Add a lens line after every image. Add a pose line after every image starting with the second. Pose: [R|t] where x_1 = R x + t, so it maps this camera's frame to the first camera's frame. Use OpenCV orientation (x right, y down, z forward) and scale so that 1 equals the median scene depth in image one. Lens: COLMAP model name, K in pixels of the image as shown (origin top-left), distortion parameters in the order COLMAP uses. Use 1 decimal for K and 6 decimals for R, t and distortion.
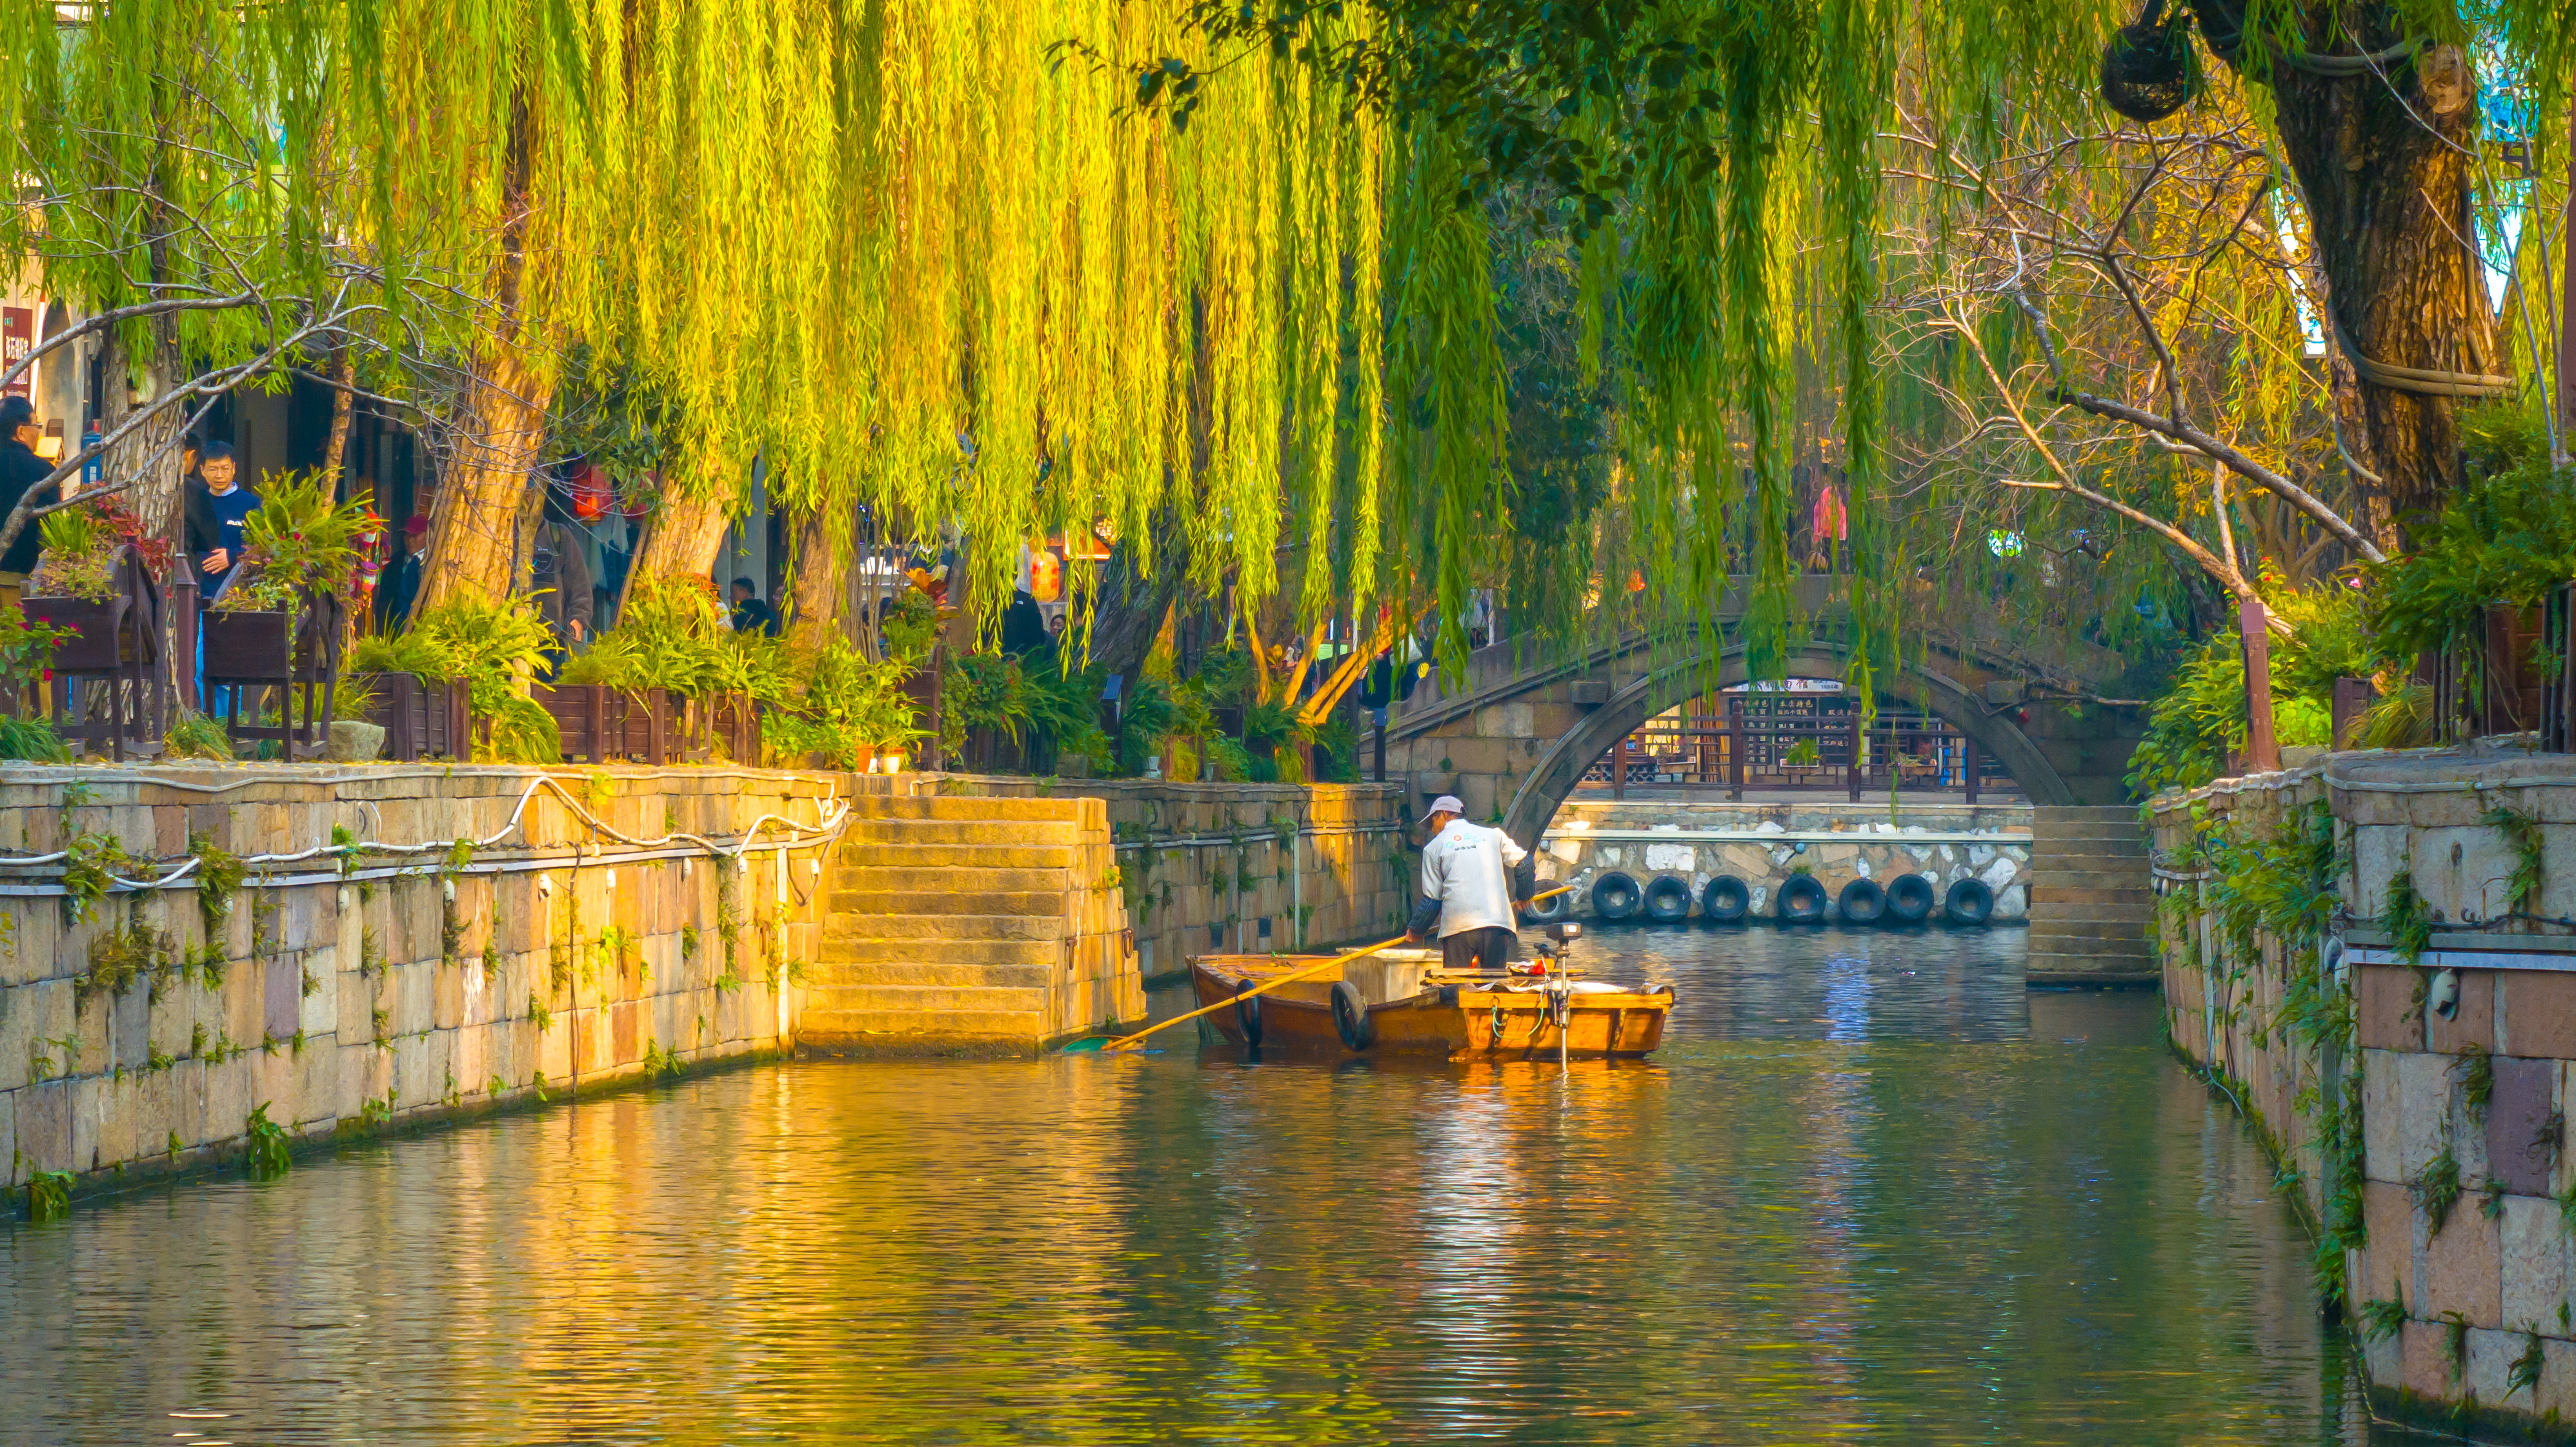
lens RADIAL K [[13114.7, 0, 1285.6], [0, 13114.7, 725.6], [0, 0, 1]] dist [0.282965, 0.000000]
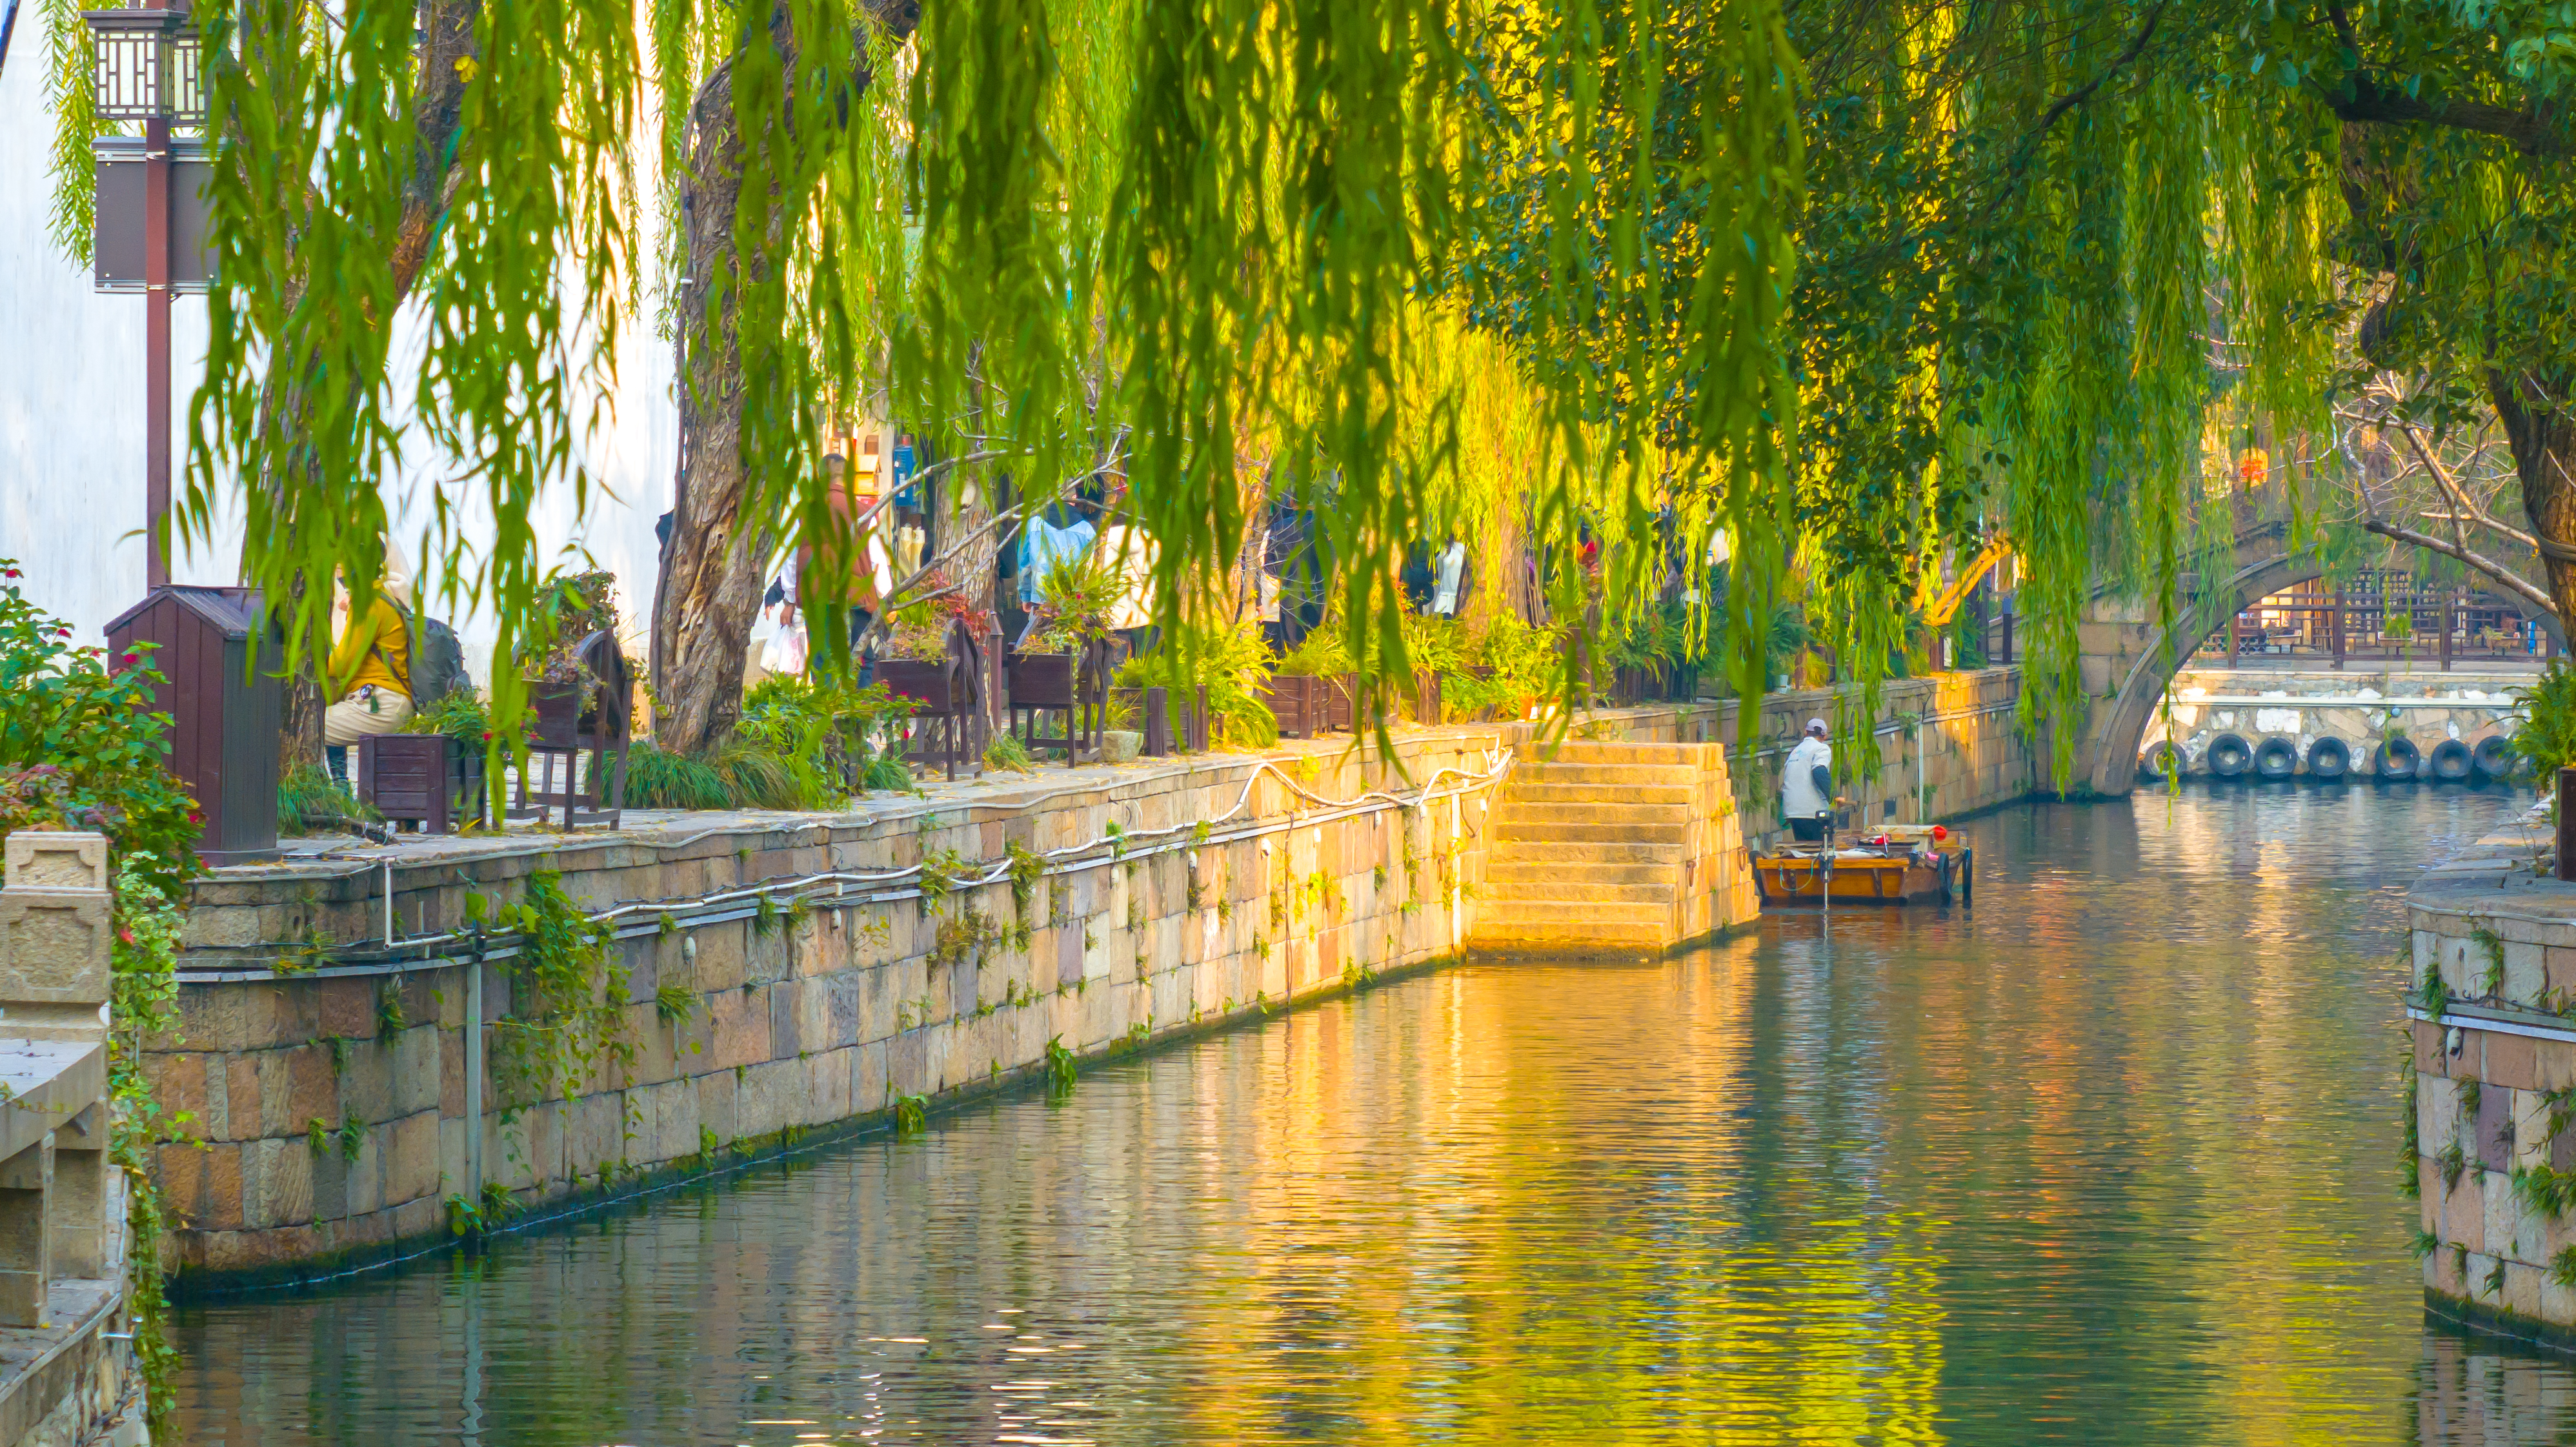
lens RADIAL K [[13114.7, 0, 1290.0], [0, 13114.7, 723.9], [0, 0, 1]] dist [0.282965, 0.000000]
pose [[0.998491, 0.000825, -0.054918, 0.016057], [0.000123, 0.999851, 0.017258, -0.021054], [0.054924, -0.017239, 0.998342, -0.275064]]
